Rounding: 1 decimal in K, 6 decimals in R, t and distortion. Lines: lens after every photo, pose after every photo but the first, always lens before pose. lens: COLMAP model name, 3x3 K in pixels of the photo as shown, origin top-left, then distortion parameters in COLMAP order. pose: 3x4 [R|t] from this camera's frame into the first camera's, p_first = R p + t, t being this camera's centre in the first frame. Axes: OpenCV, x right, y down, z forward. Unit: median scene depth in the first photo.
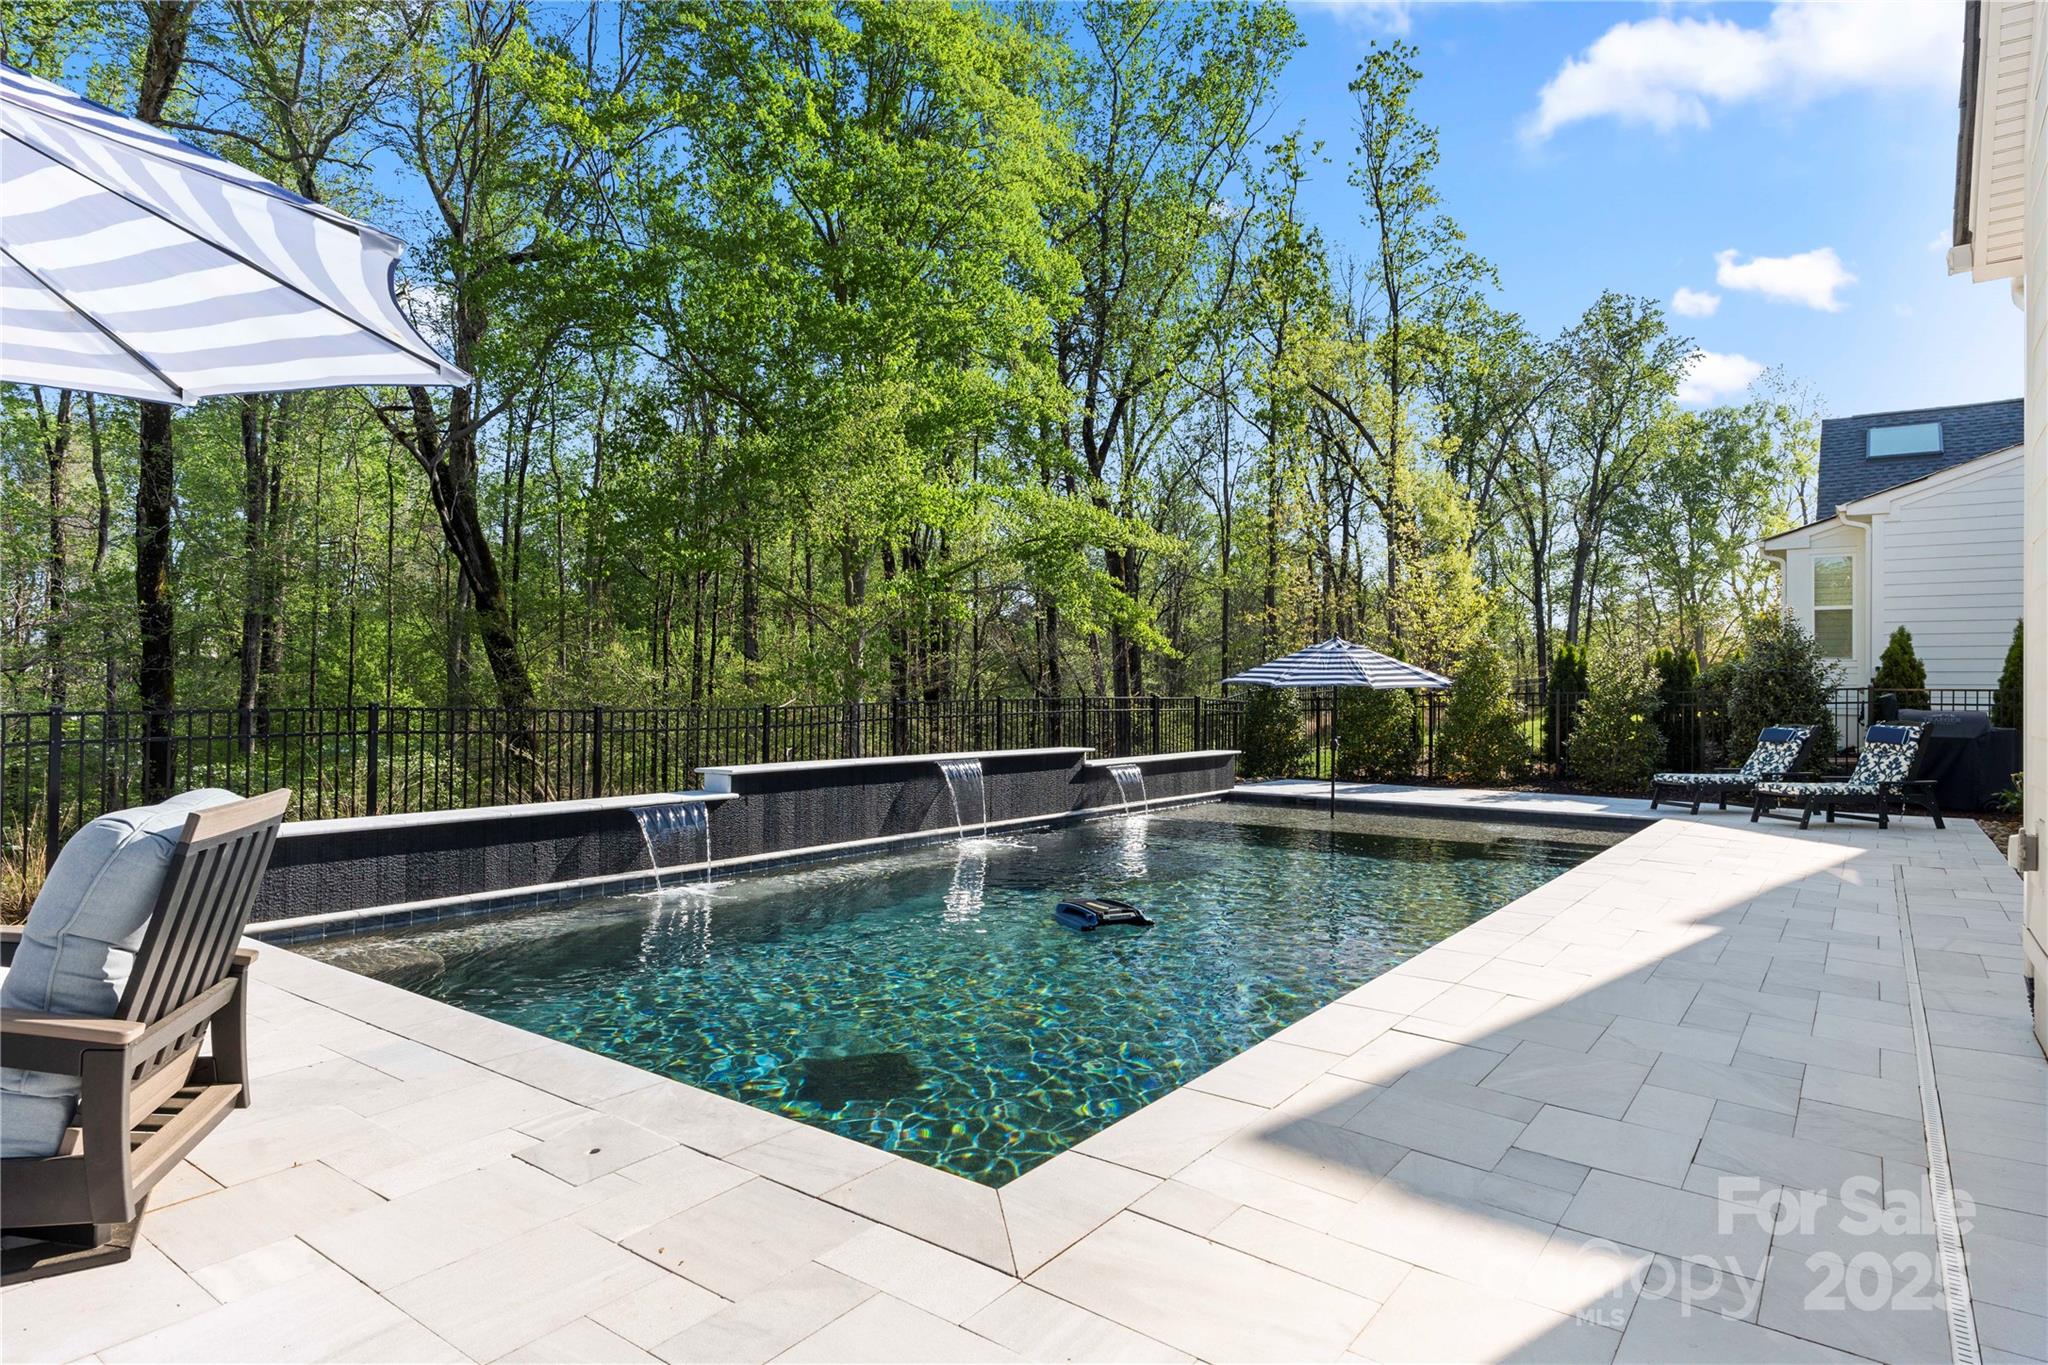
lens RADIAL K [[1156.2, 0, 1024.0], [0, 1156.2, 682.5], [0, 0, 1]] dist [0.002312, -0.001075]
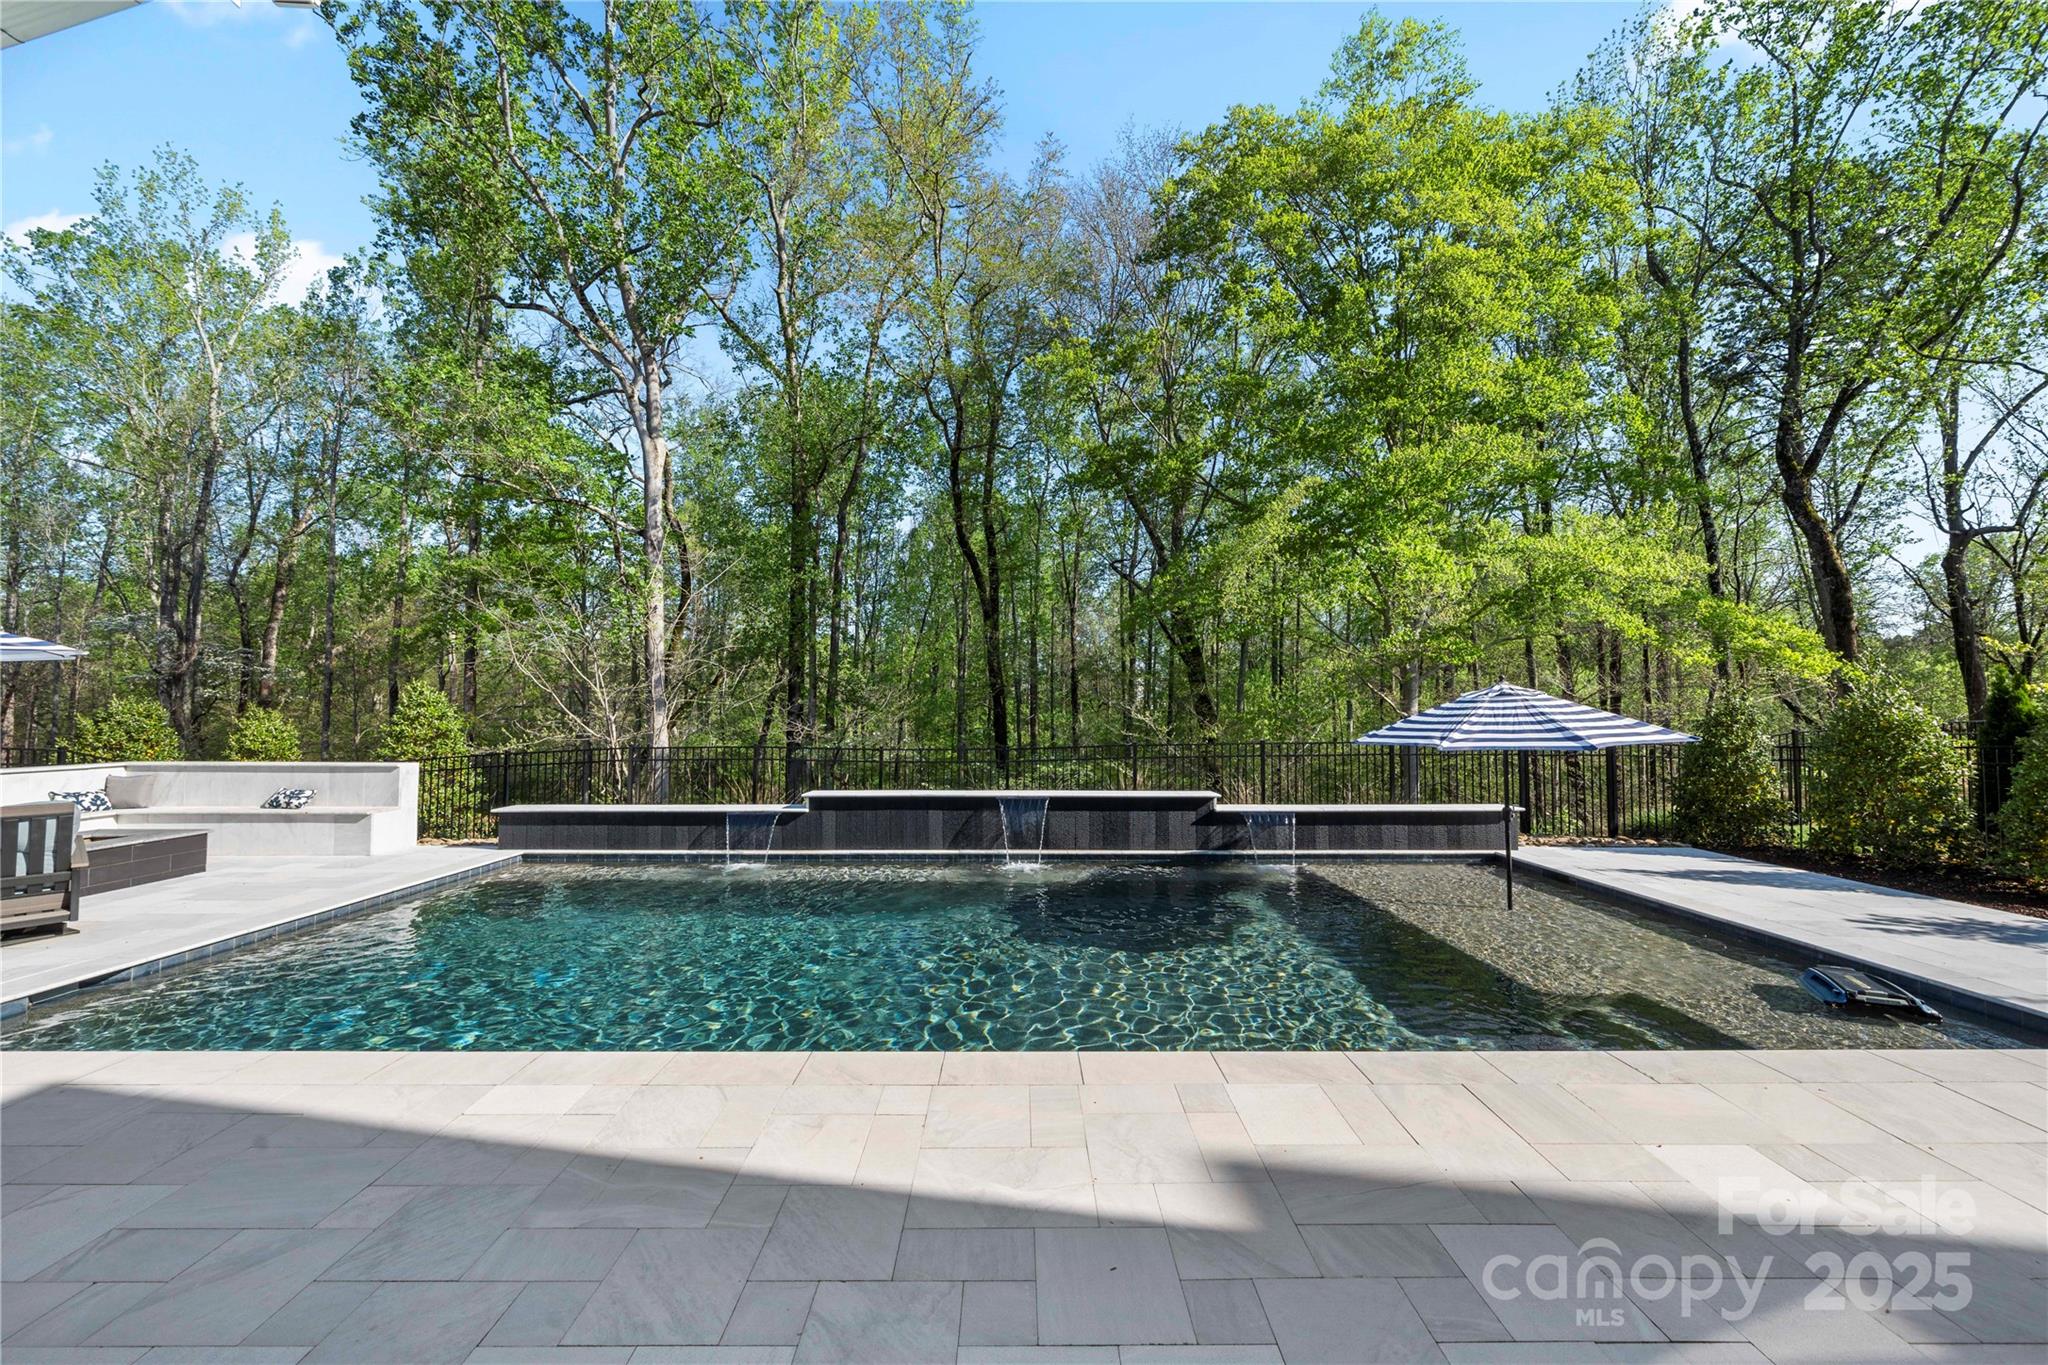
lens RADIAL K [[757.8, 0, 1024.0], [0, 757.8, 682.5], [0, 0, 1]] dist [-0.000009, -0.000011]
pose [[0.590074, -0.035493, -0.806569, 0.200917], [0.012168, 0.999311, -0.035073, -0.009601], [0.807258, 0.010881, 0.590099, 0.165491]]
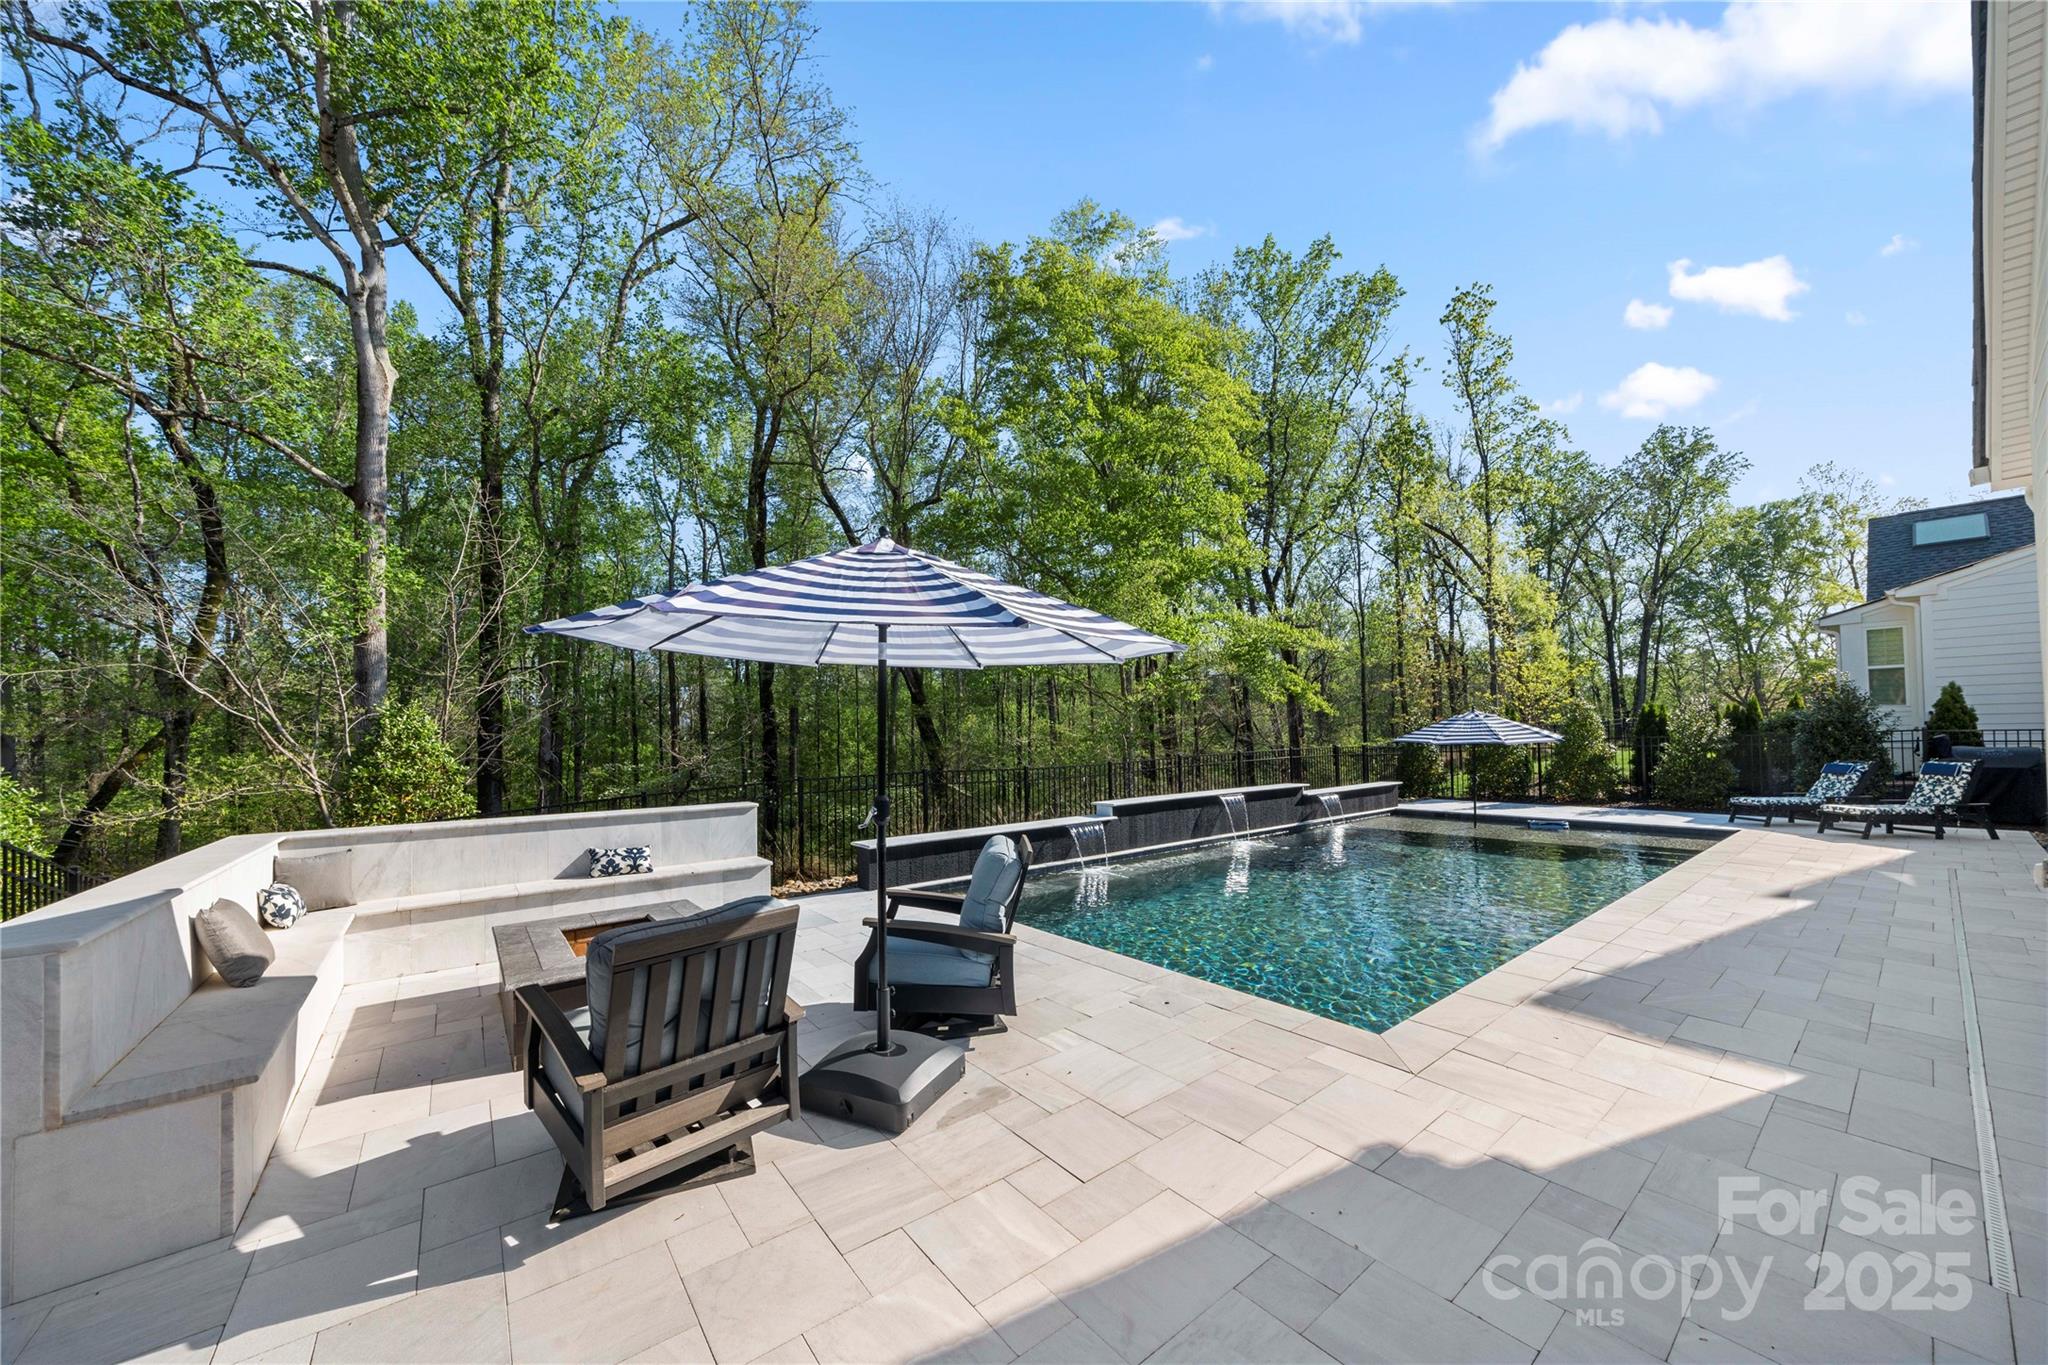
lens RADIAL K [[710.3, 0, 1011.7], [0, 710.3, 727.9], [0, 0, 1]] dist [-0.001237, -0.002000]
pose [[0.959269, -0.033964, -0.280445, -0.022777], [0.032317, 0.999423, -0.010498, -0.010120], [0.280639, 0.001008, 0.959813, -0.034277]]
